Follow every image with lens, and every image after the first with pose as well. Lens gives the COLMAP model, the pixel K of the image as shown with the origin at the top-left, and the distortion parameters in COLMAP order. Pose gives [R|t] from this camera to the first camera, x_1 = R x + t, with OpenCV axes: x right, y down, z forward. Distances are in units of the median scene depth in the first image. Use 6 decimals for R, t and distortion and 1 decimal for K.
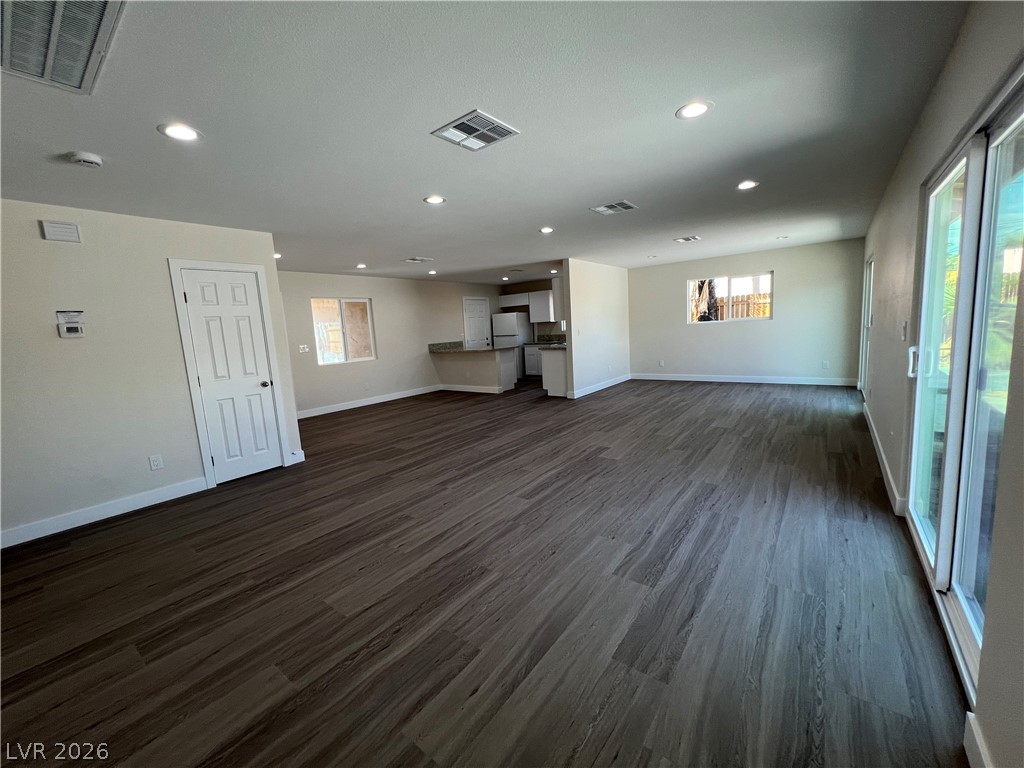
lens RADIAL K [[410.9, 0, 513.0], [0, 410.9, 382.4], [0, 0, 1]] dist [-0.002897, 0.001100]
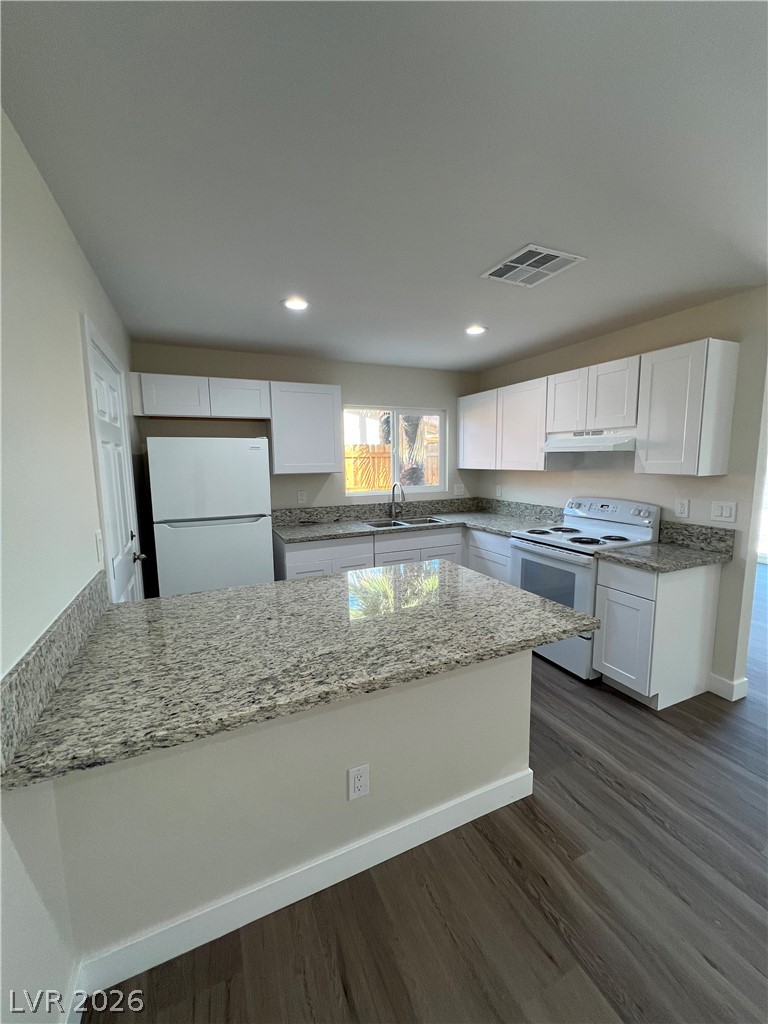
lens RADIAL K [[410.9, 0, 386.5], [0, 410.9, 513.5], [0, 0, 1]] dist [-0.002897, 0.001100]
pose [[0.467211, -0.064419, 0.881796, -0.577427], [0.106802, 0.994151, 0.016040, -0.303123], [-0.877671, 0.086683, 0.471359, 2.130891]]
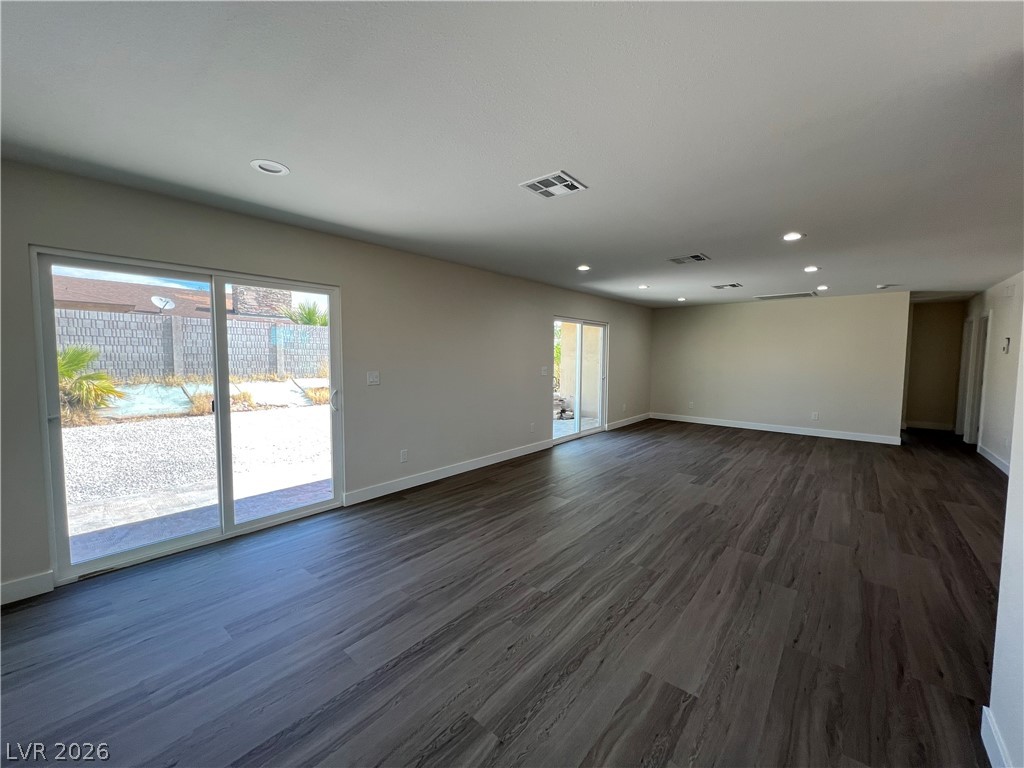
lens RADIAL K [[409.7, 0, 513.1], [0, 409.7, 382.5], [0, 0, 1]] dist [-0.000789, 0.000256]
pose [[-0.997504, 0.049821, 0.050034, 0.718155], [0.058759, 0.978647, 0.196969, -0.370348], [-0.039152, 0.199418, -0.979132, 2.299027]]
